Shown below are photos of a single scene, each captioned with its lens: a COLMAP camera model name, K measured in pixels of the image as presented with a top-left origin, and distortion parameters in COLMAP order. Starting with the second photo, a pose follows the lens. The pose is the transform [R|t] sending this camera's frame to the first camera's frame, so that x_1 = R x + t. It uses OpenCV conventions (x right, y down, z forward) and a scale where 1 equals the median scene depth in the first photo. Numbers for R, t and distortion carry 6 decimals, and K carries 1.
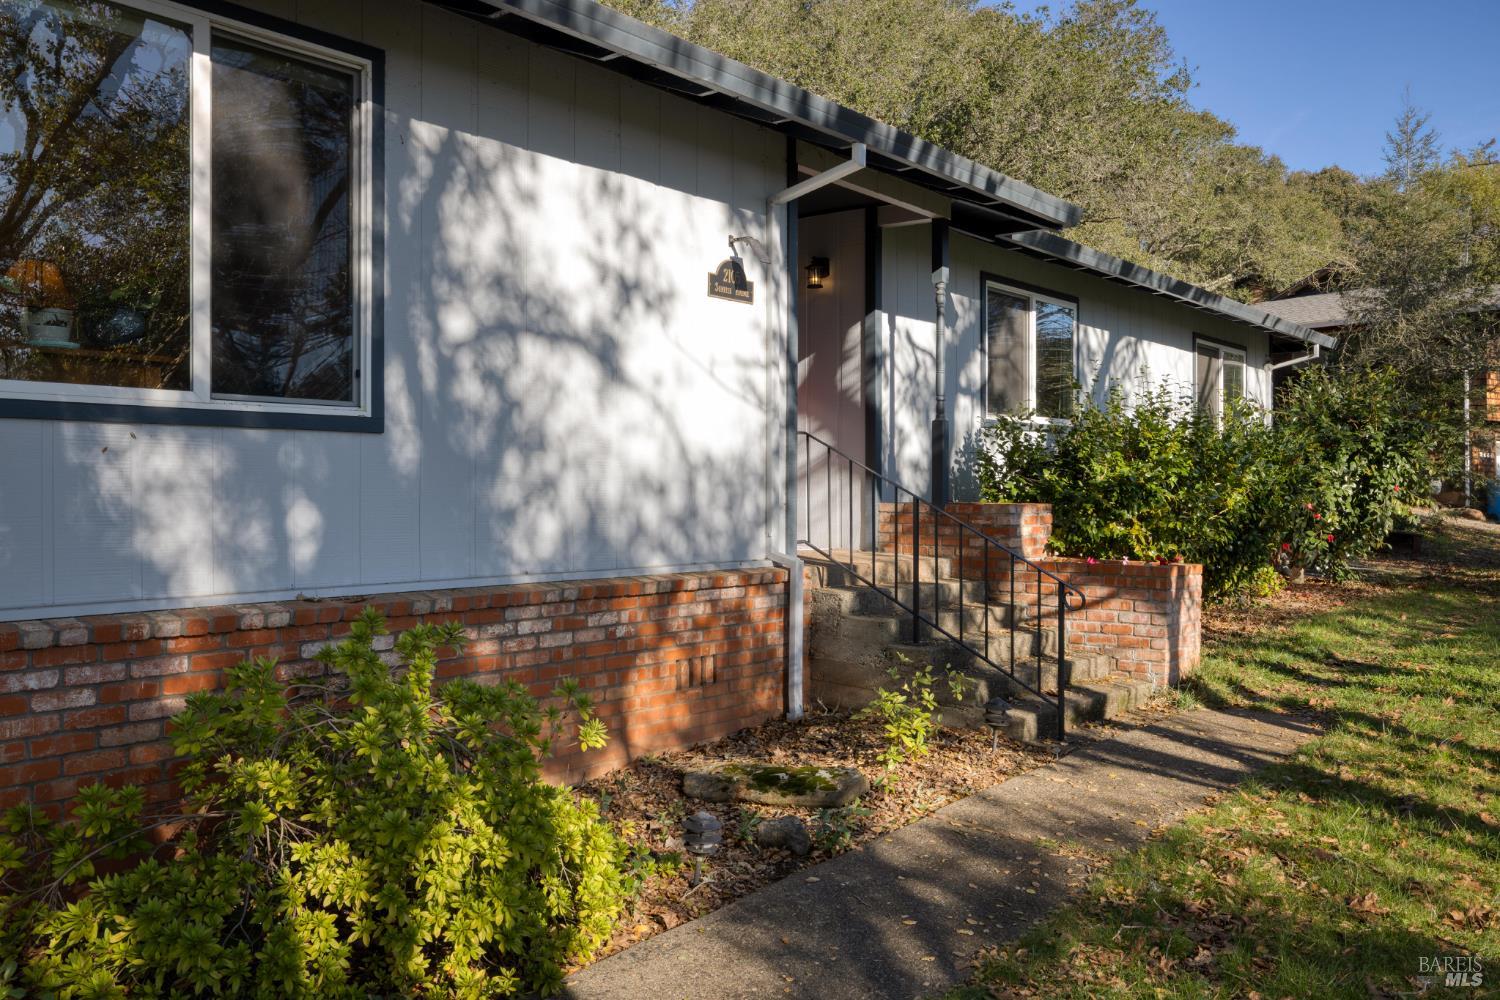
lens RADIAL K [[1278.9, 0, 750.0], [0, 1278.9, 500.0], [0, 0, 1]] dist [0.002345, -0.000083]
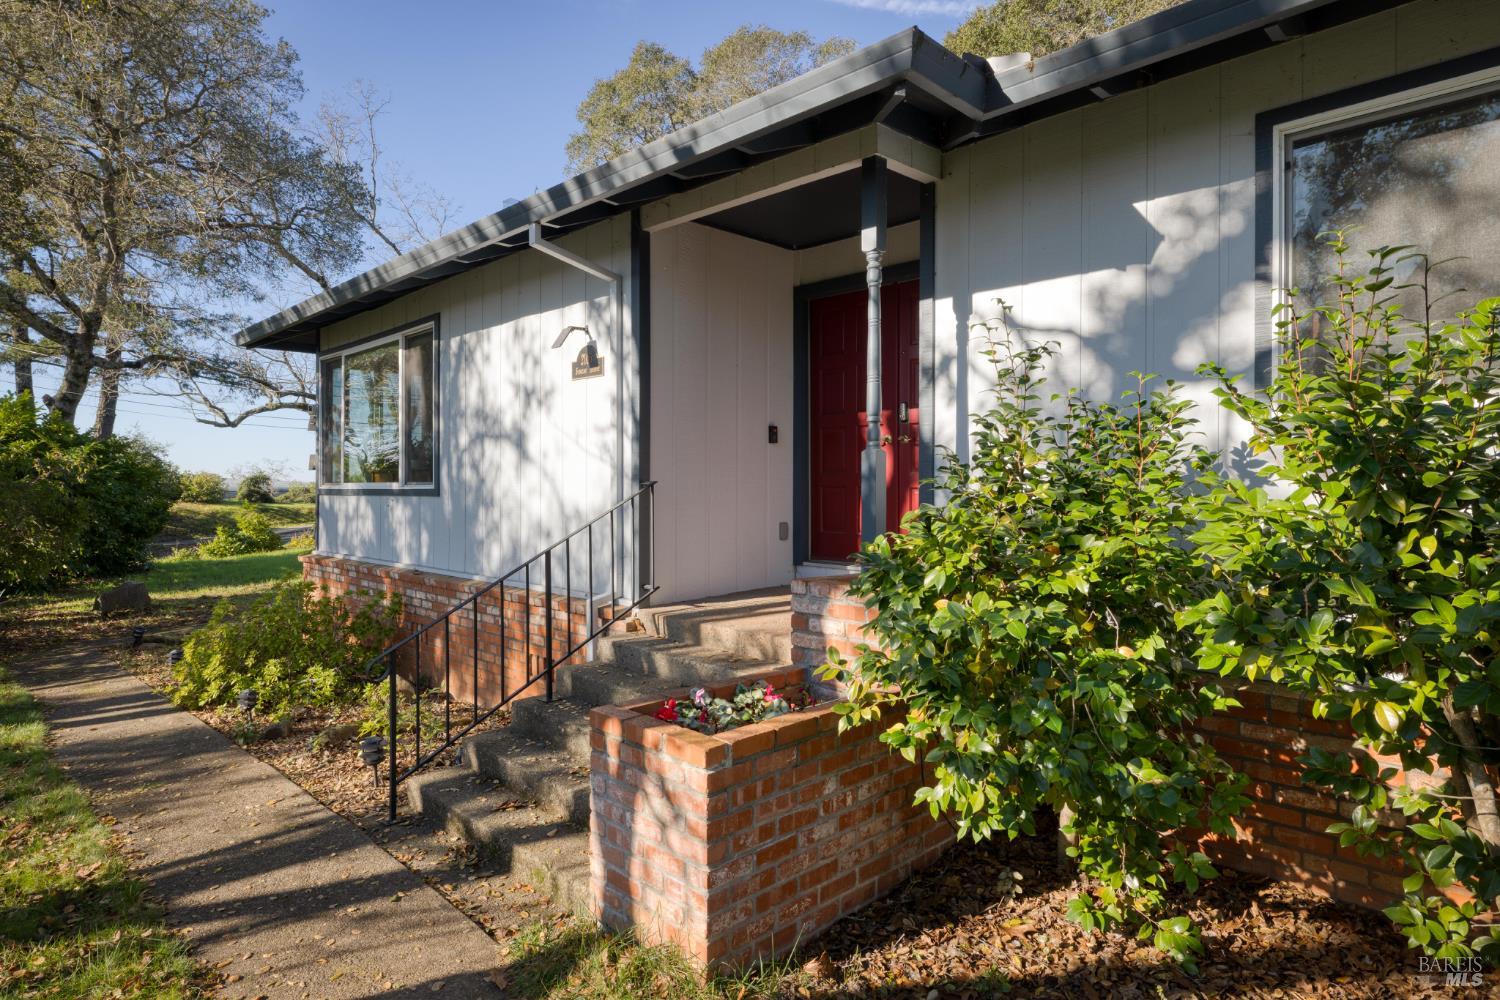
lens RADIAL K [[866.8, 0, 750.0], [0, 866.8, 500.0], [0, 0, 1]] dist [0.001008, -0.000034]
pose [[-0.124752, 0.012894, -0.992104, 0.859074], [-0.006830, 0.999881, 0.013854, -0.060856], [0.992164, 0.008504, -0.124649, 1.377078]]
